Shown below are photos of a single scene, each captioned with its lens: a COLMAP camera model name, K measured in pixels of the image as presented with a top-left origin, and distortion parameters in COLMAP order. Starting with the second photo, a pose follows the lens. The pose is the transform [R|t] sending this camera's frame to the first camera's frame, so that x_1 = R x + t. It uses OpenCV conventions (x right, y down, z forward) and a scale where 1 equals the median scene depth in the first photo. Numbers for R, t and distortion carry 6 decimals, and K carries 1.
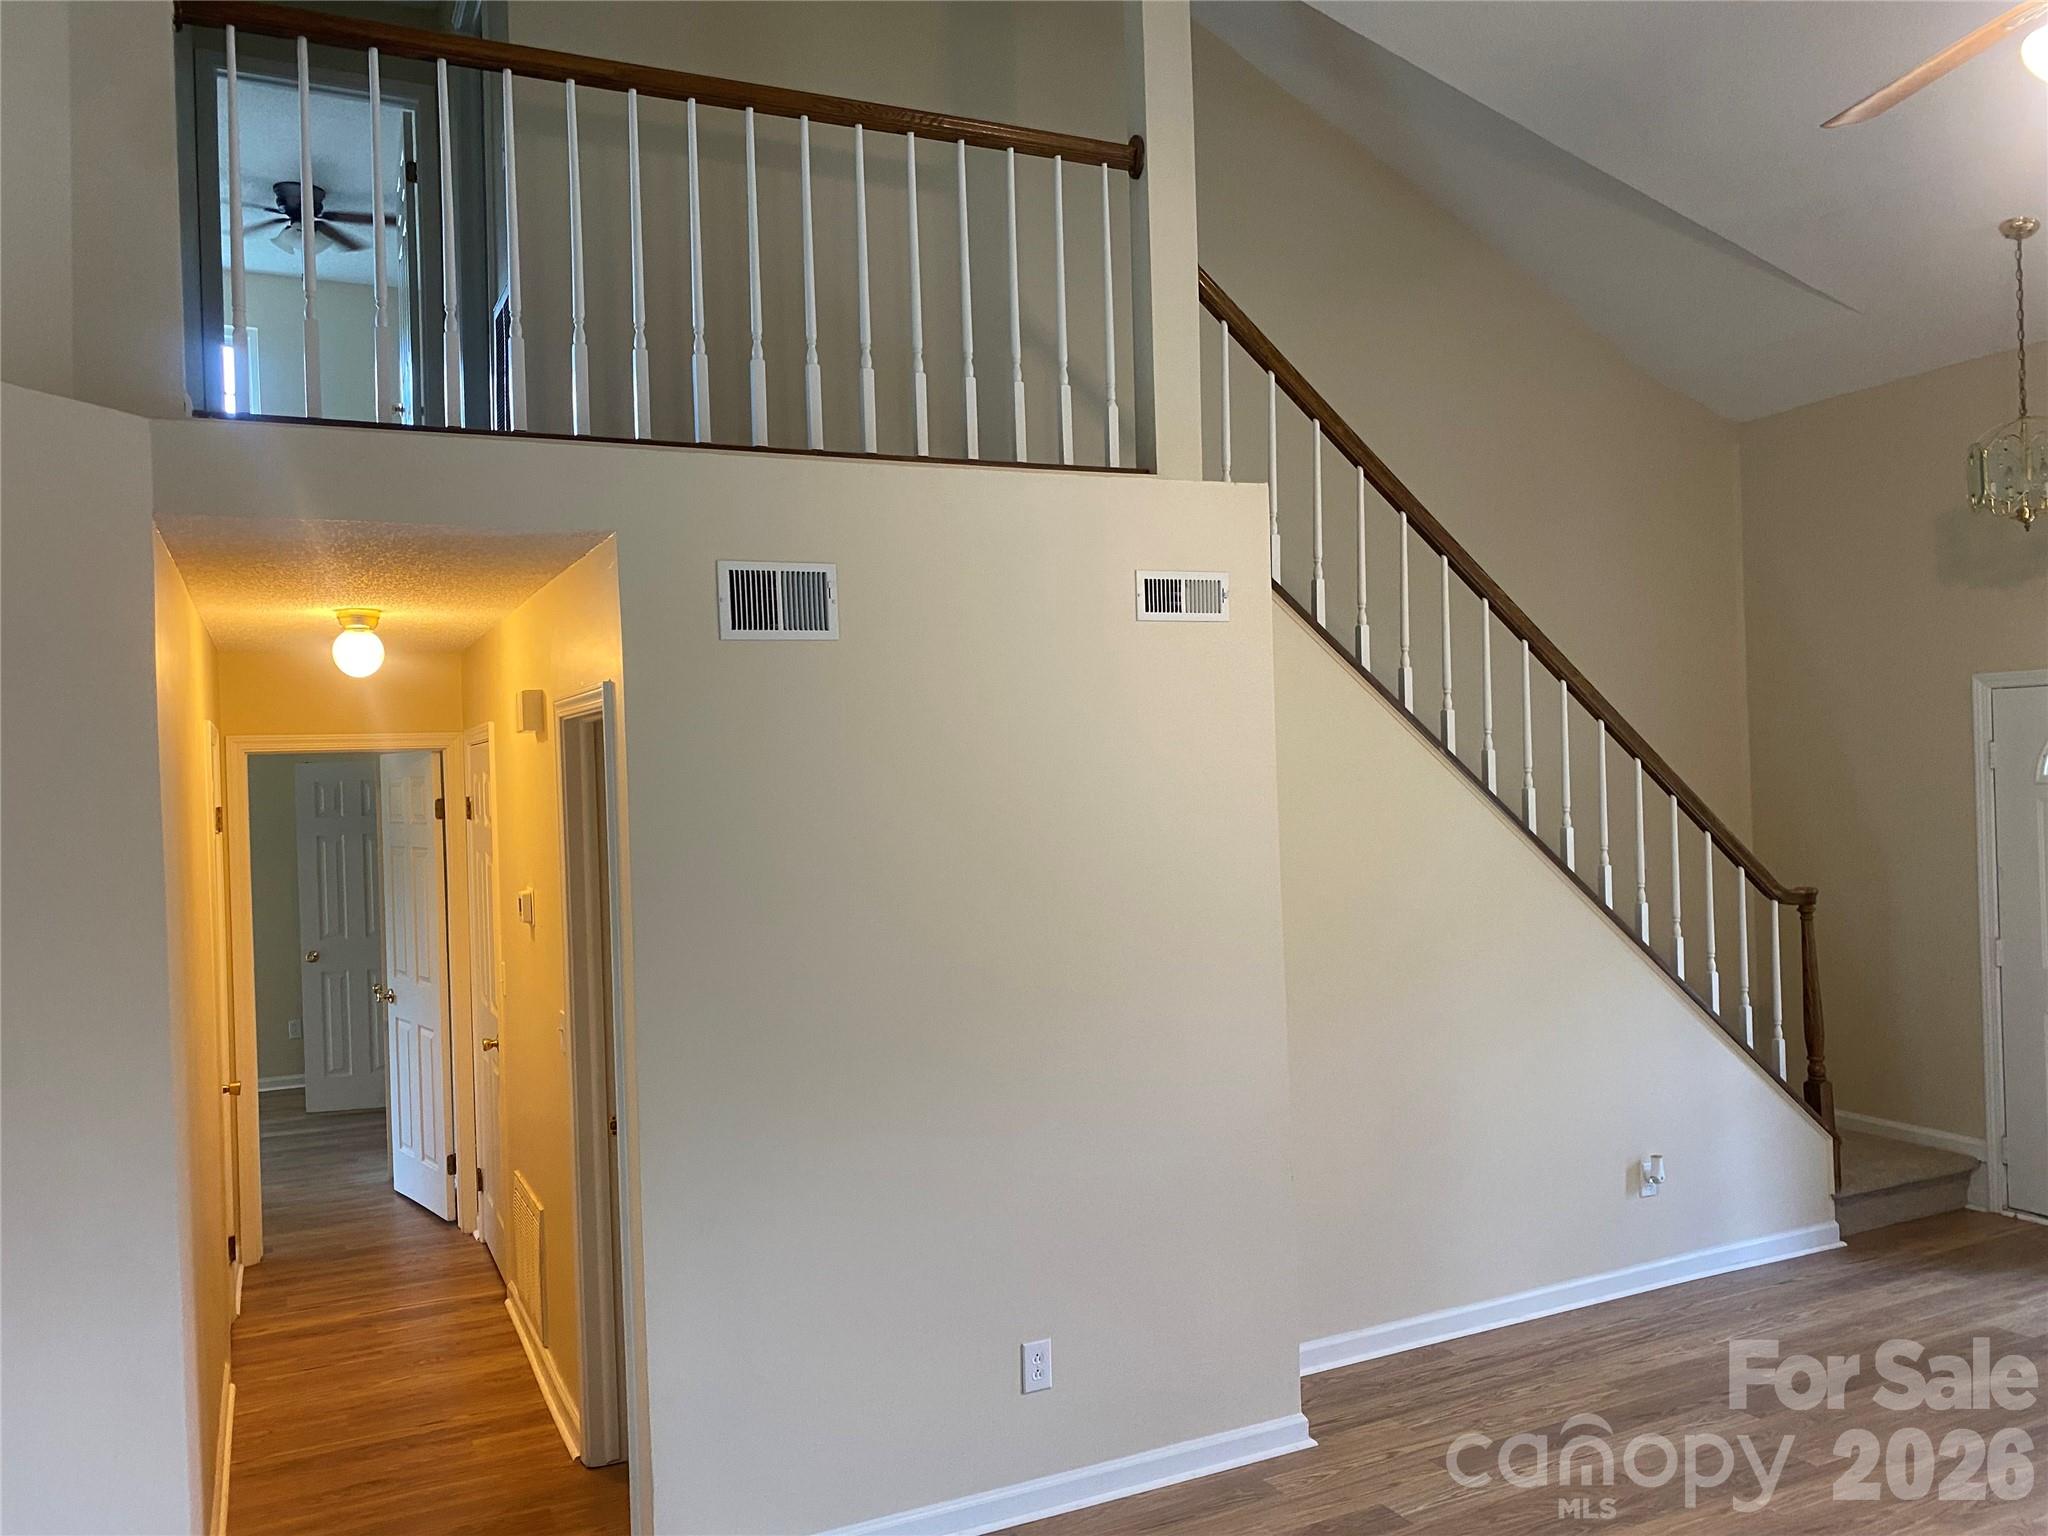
lens RADIAL K [[1568.5, 0, 1088.8], [0, 1568.5, 766.0], [0, 0, 1]] dist [0.101471, -0.120645]
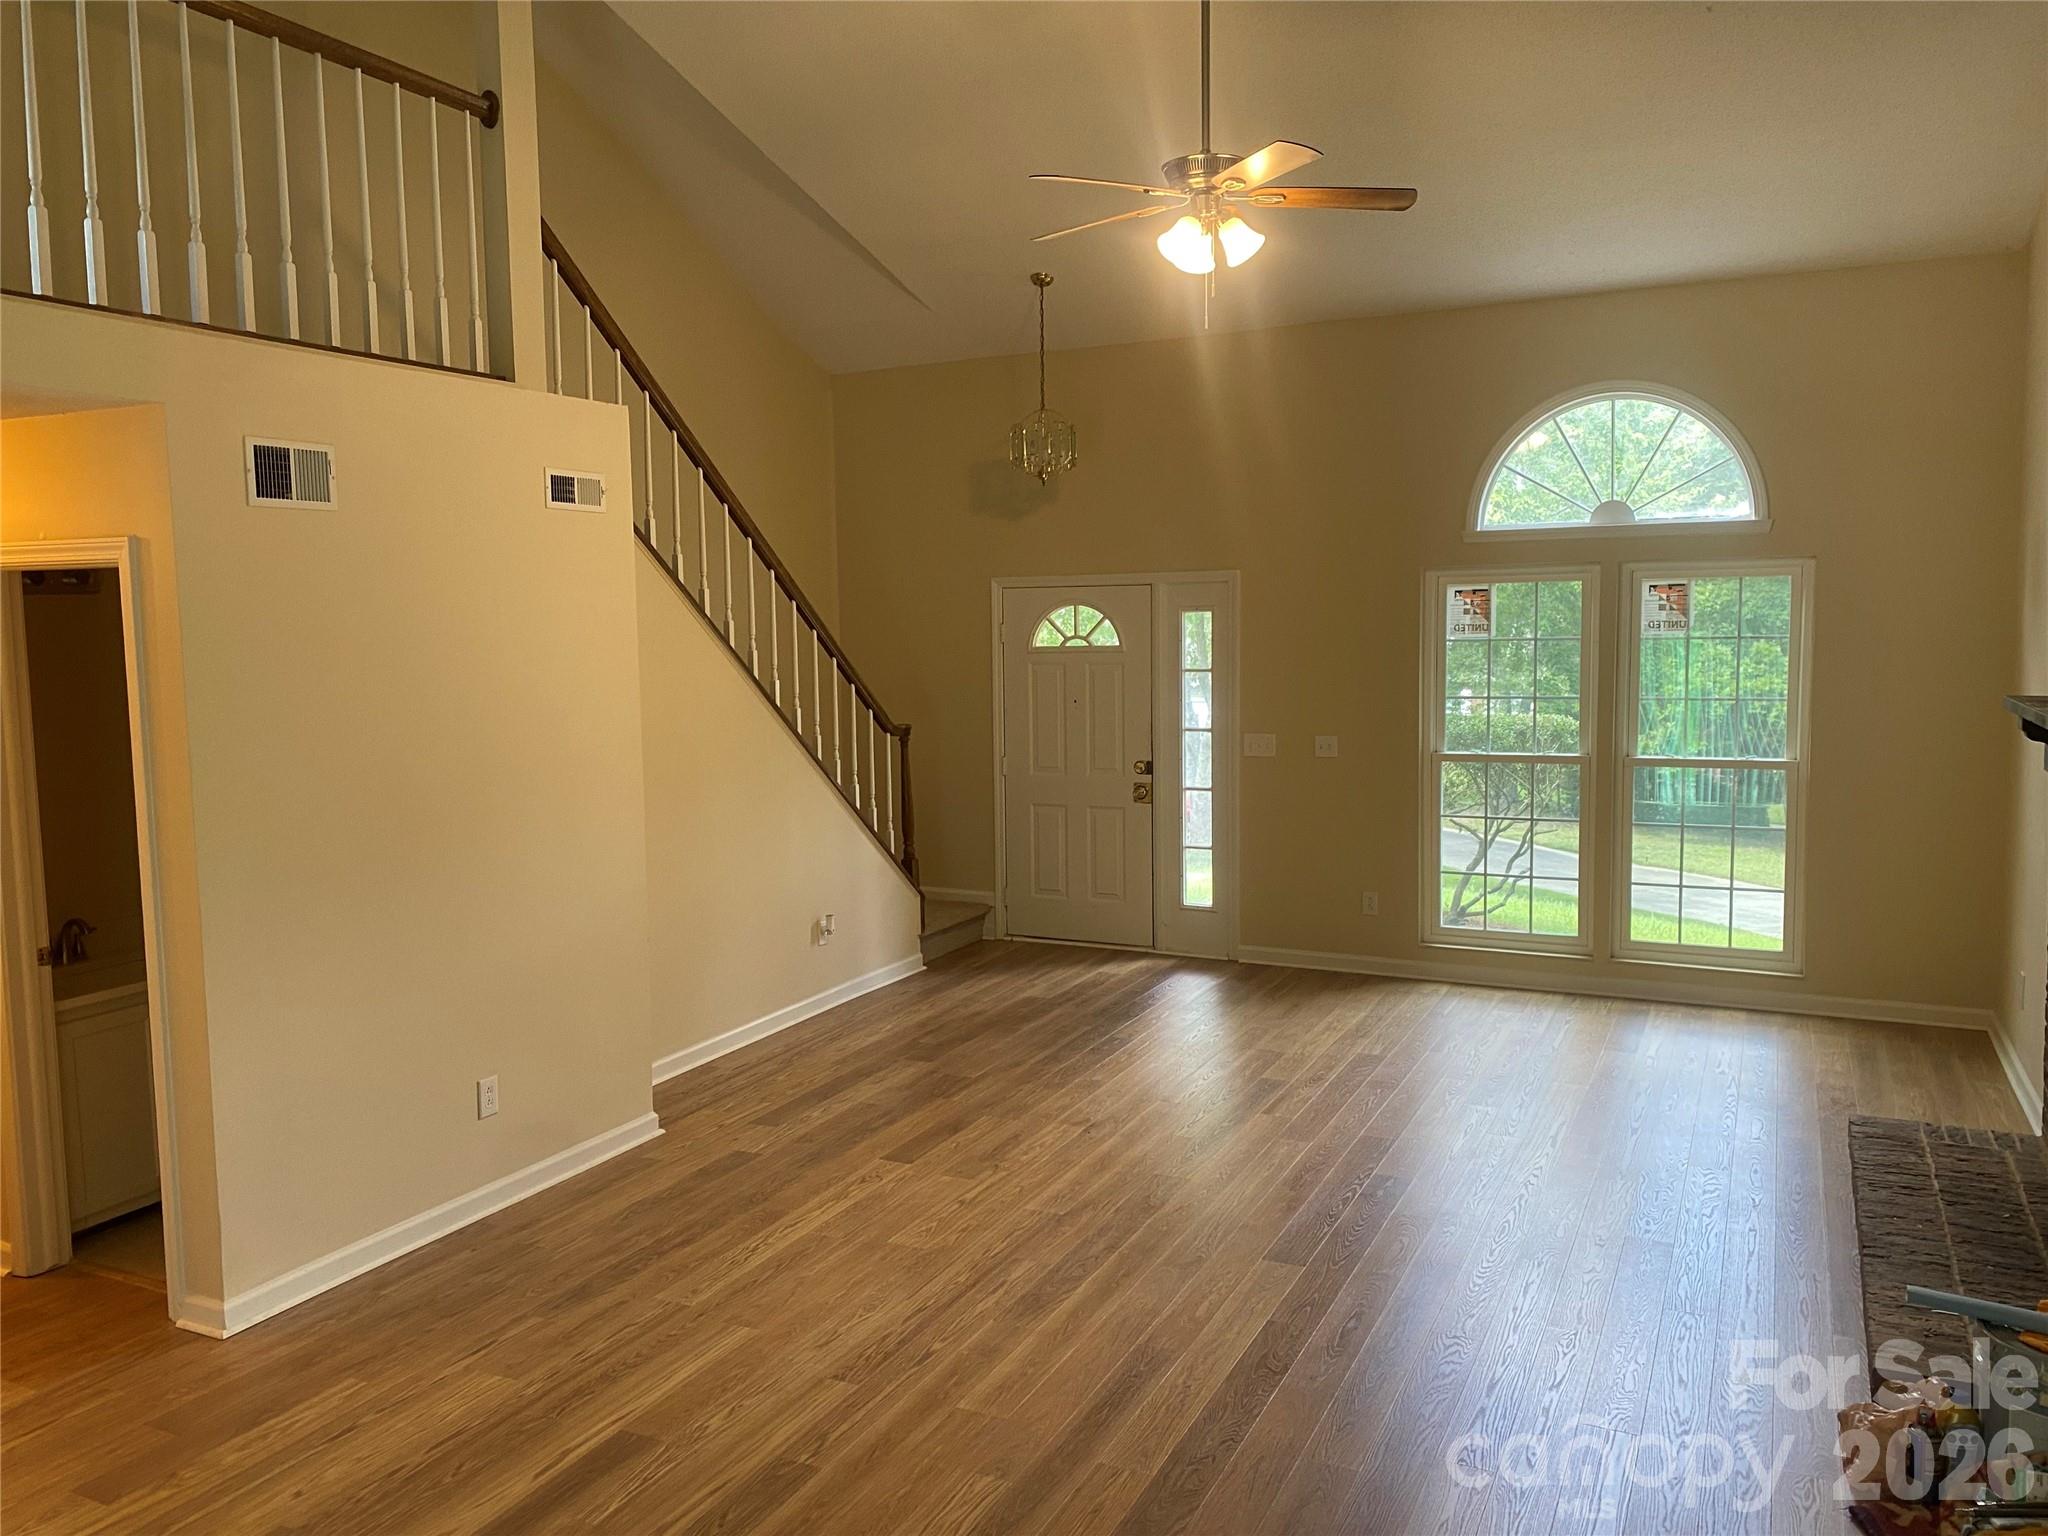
lens RADIAL K [[1546.2, 0, 1030.5], [0, 1546.2, 771.4], [0, 0, 1]] dist [0.057652, -0.061867]
pose [[0.792310, -0.037719, 0.608952, -0.371830], [-0.010769, 0.997067, 0.075770, 0.015771], [-0.610024, -0.066591, 0.789580, -0.195471]]
